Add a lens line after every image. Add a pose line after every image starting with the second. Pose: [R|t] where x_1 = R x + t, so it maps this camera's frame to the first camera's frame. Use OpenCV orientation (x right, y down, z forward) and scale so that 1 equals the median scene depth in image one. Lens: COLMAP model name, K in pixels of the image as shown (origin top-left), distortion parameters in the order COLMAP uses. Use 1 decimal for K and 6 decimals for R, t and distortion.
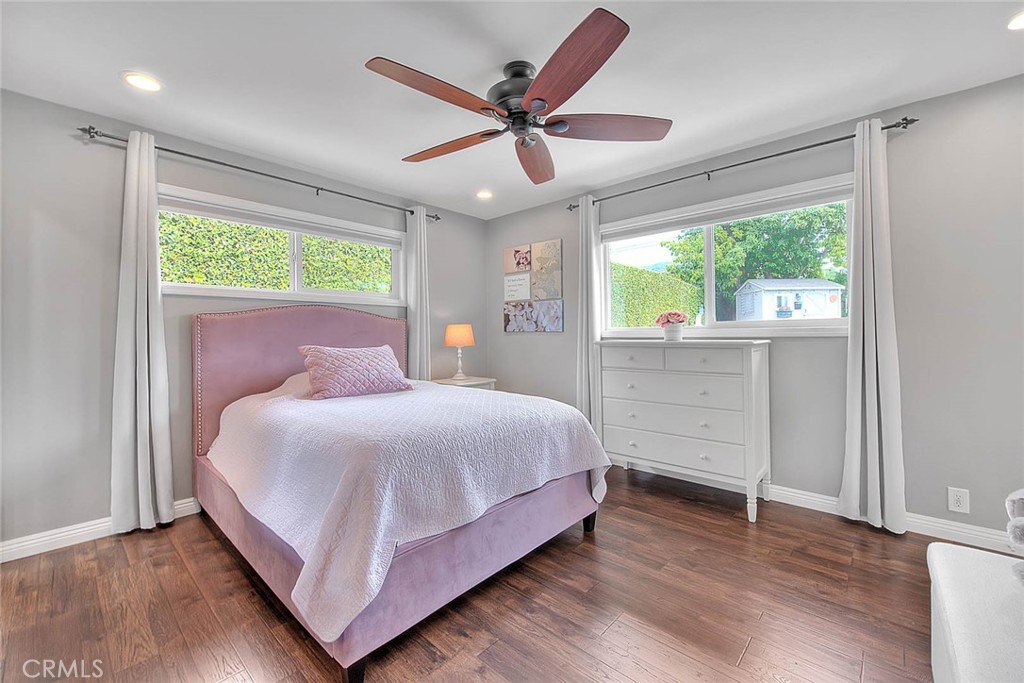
lens RADIAL K [[420.8, 0, 510.9], [0, 420.8, 332.3], [0, 0, 1]] dist [-0.004204, -0.000928]
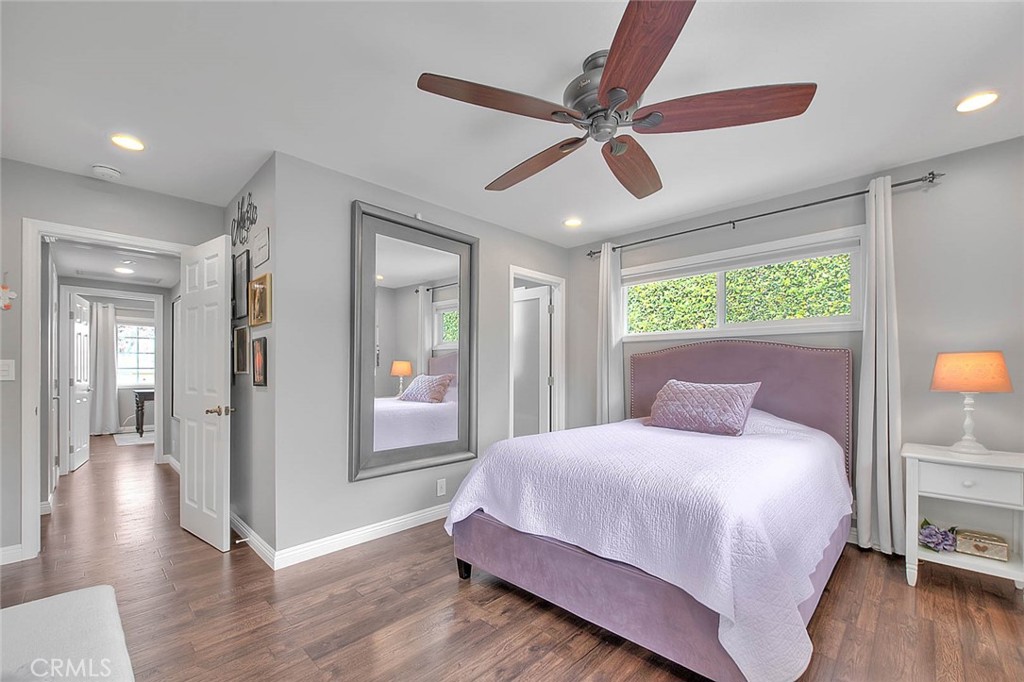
lens RADIAL K [[420.8, 0, 519.6], [0, 420.8, 372.2], [0, 0, 1]] dist [-0.004204, -0.000928]
pose [[-0.034213, 0.013559, -0.999323, 0.445161], [0.003484, 0.999904, 0.013447, -0.002251], [0.999408, -0.003022, -0.034257, 0.432623]]
